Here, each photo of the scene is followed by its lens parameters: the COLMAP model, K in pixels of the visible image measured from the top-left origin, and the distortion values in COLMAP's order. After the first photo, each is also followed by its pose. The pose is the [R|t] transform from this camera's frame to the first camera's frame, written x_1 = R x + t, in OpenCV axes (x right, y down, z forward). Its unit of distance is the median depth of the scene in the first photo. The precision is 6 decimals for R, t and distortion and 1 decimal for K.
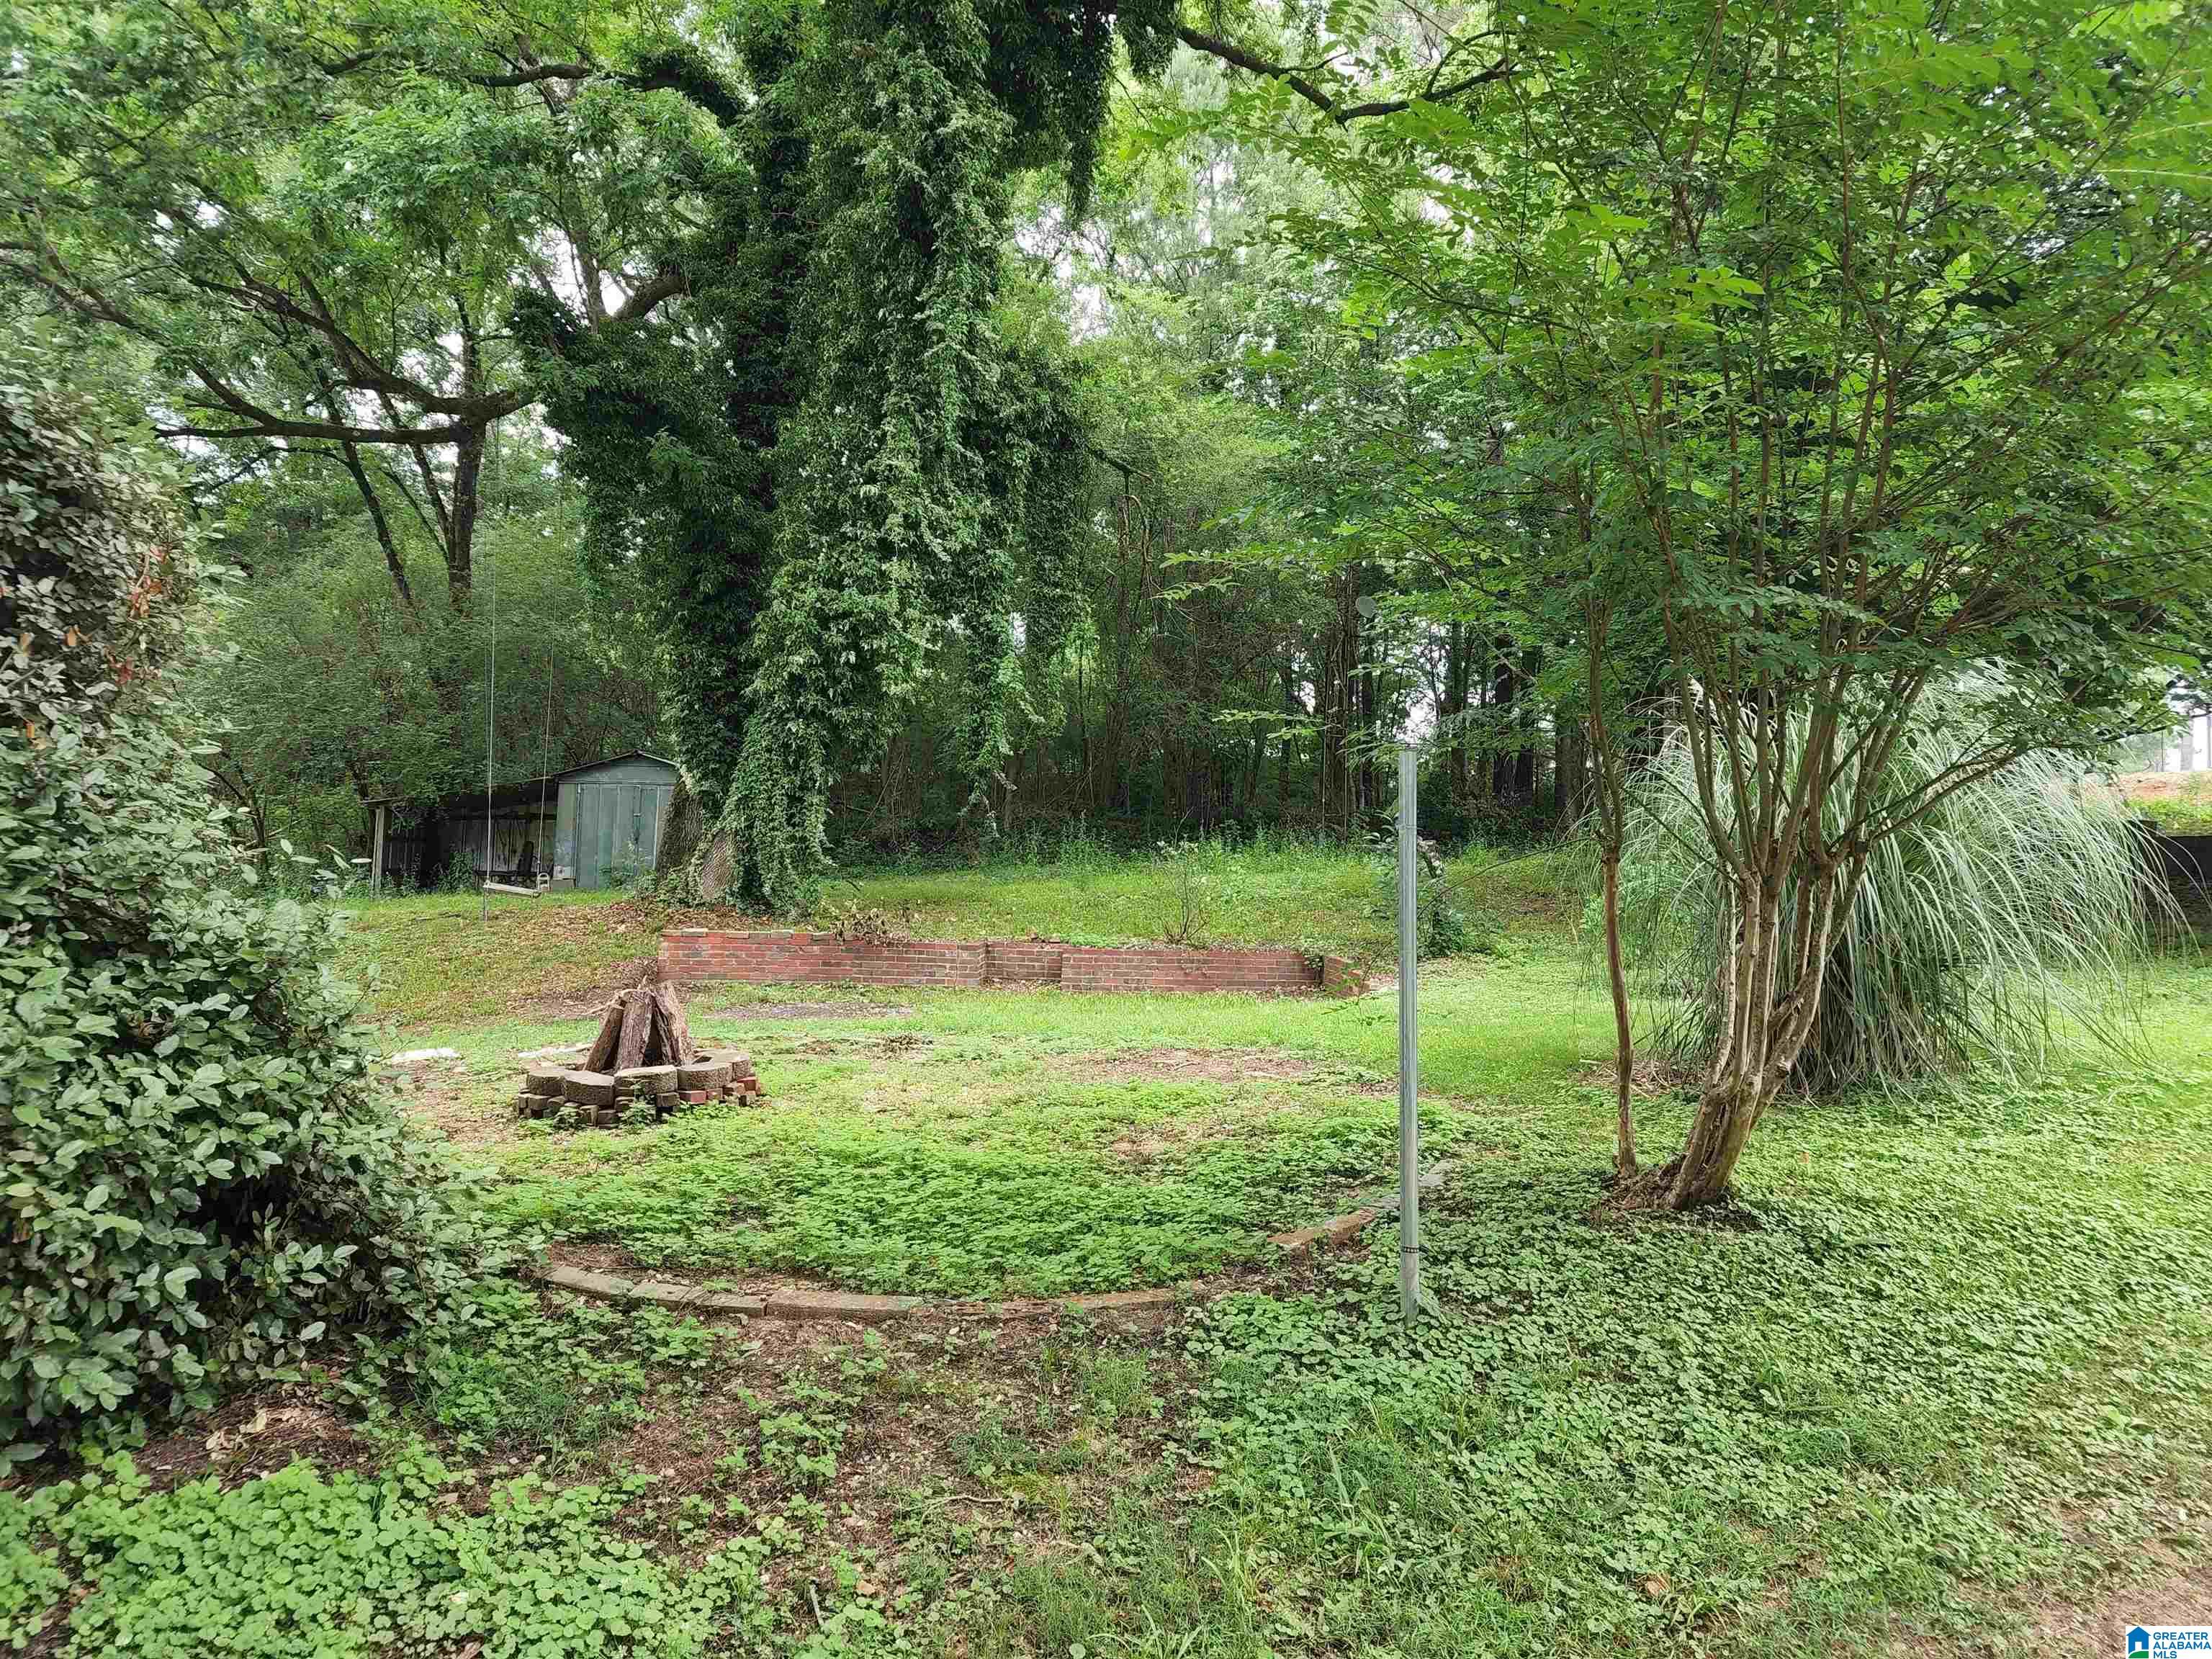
lens RADIAL K [[1477.4, 0, 1109.0], [0, 1477.4, 826.2], [0, 0, 1]] dist [0.054140, -0.016767]
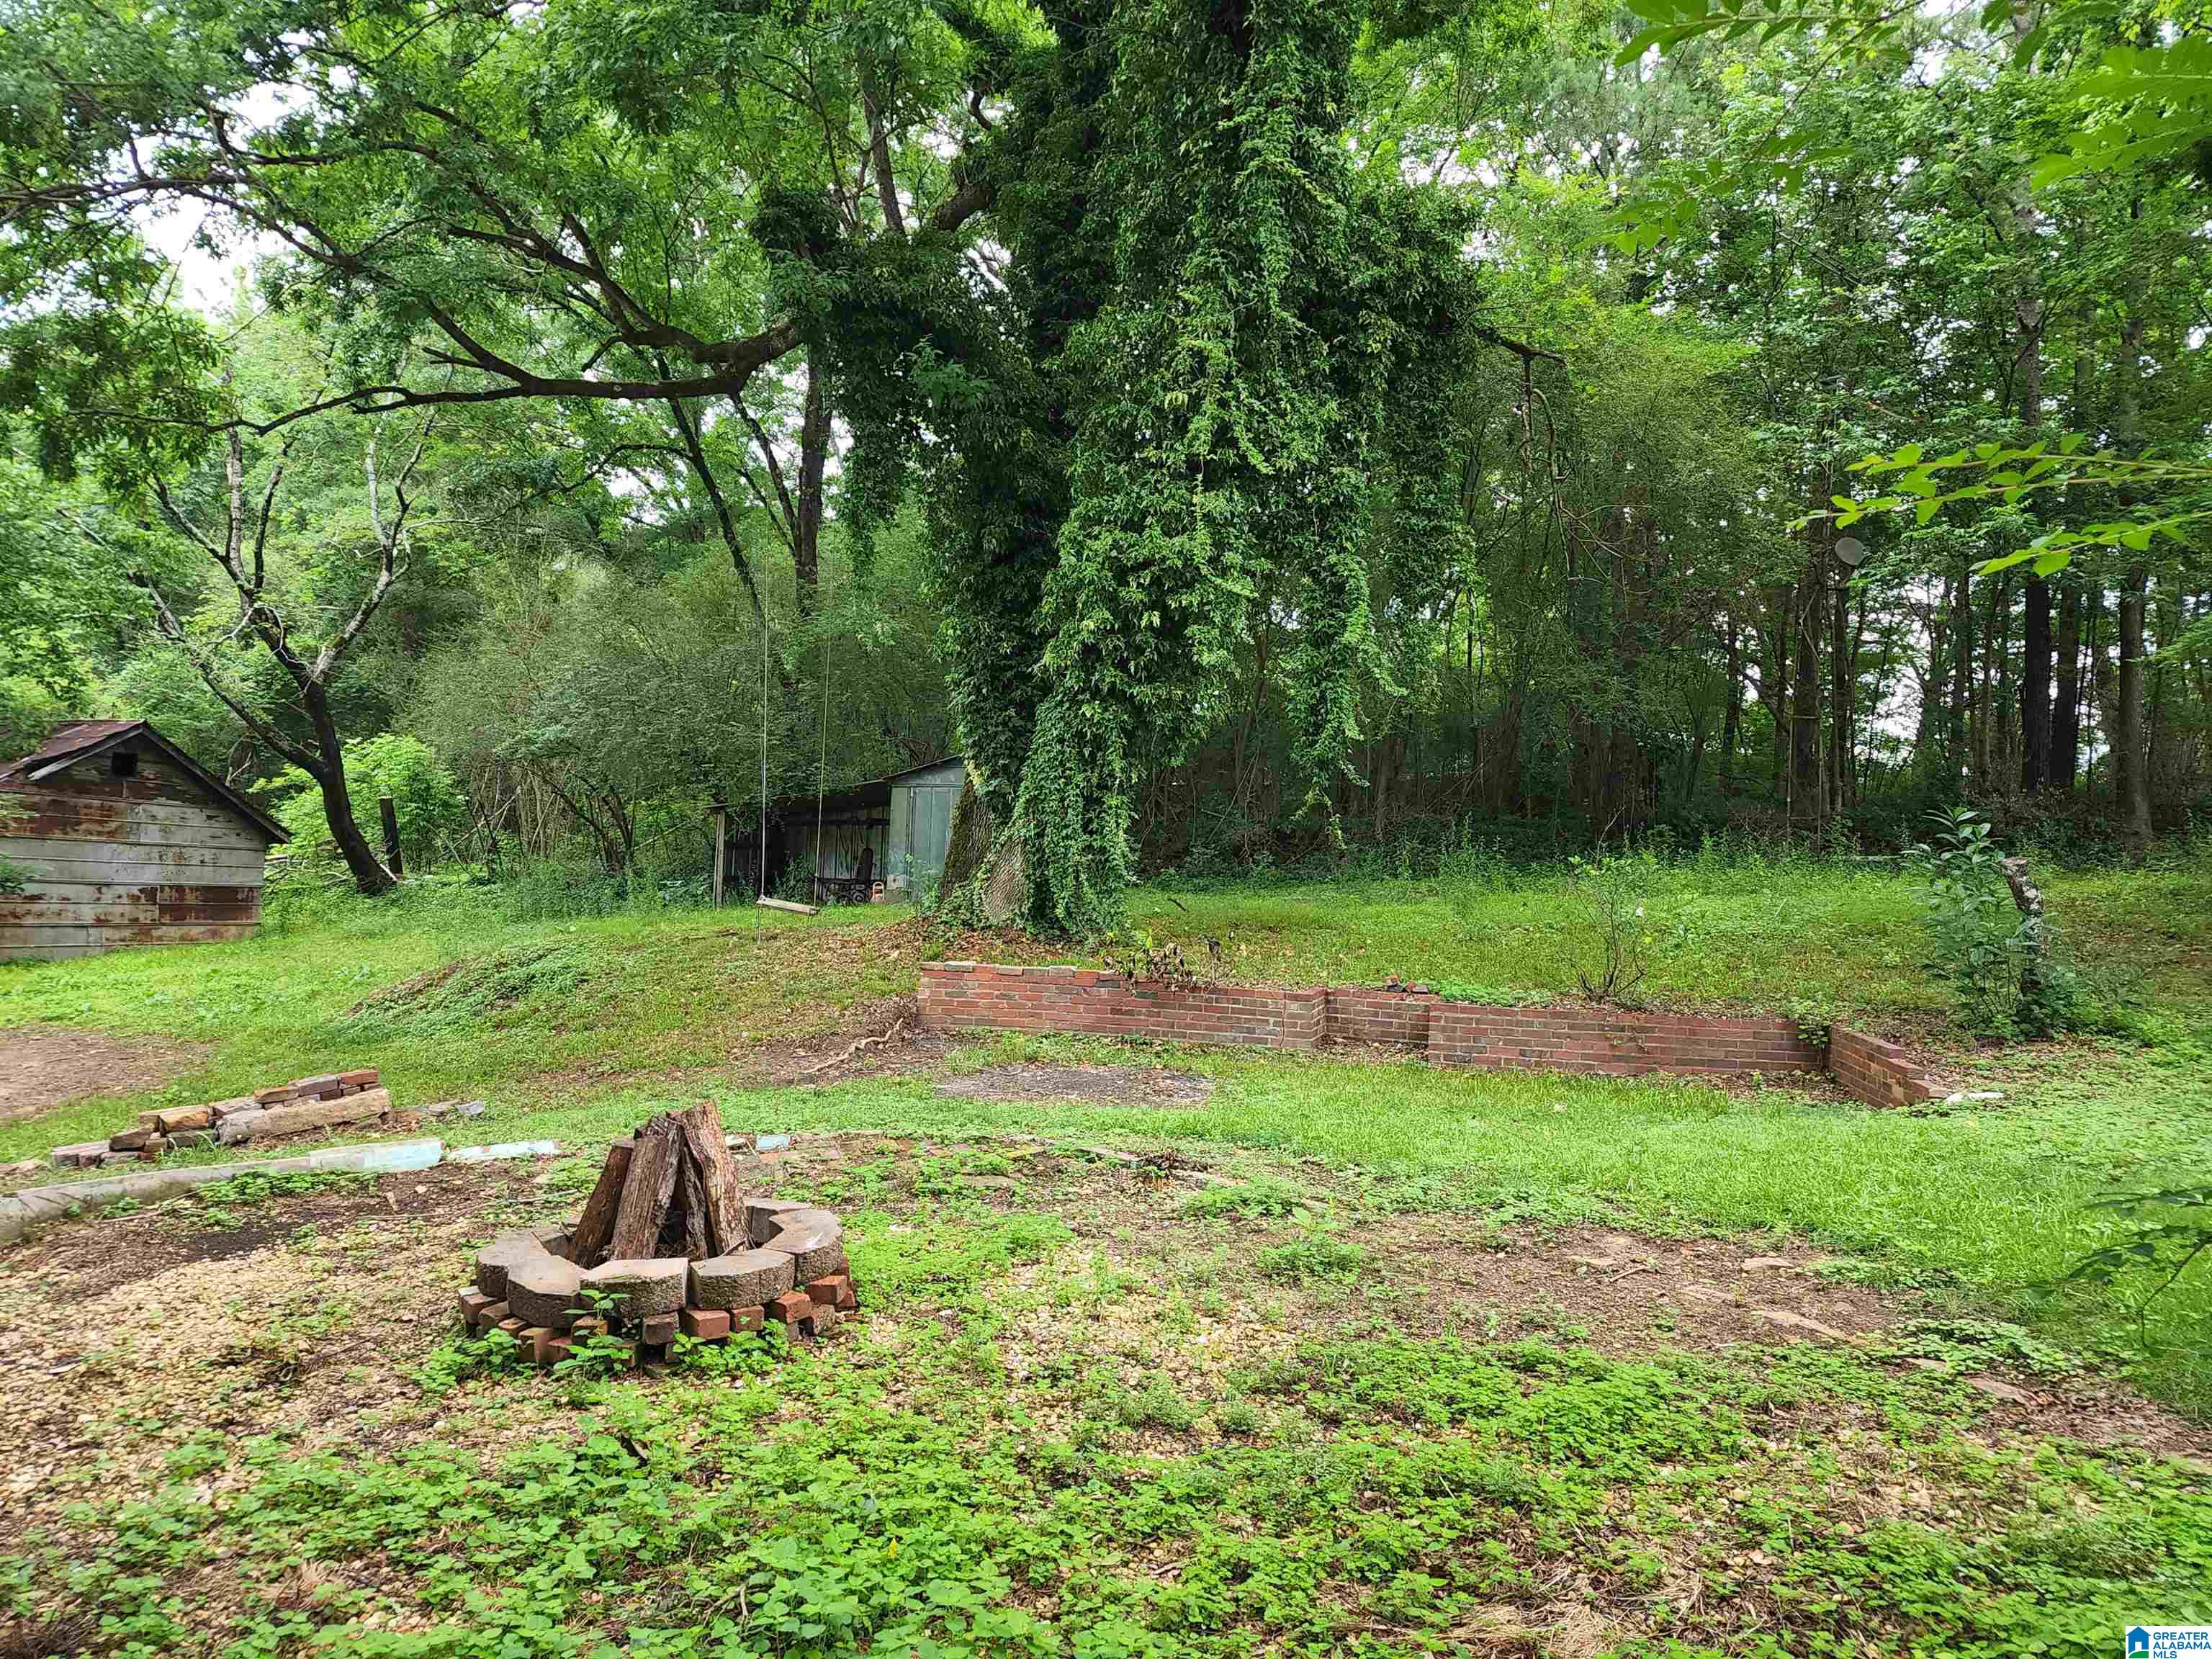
lens RADIAL K [[1477.4, 0, 1068.4], [0, 1477.4, 847.7], [0, 0, 1]] dist [0.054140, -0.016767]
pose [[0.958782, 0.004034, -0.284114, 0.004879], [-0.000670, 0.999929, 0.011936, -0.002339], [0.284142, -0.011253, 0.958716, 0.235584]]
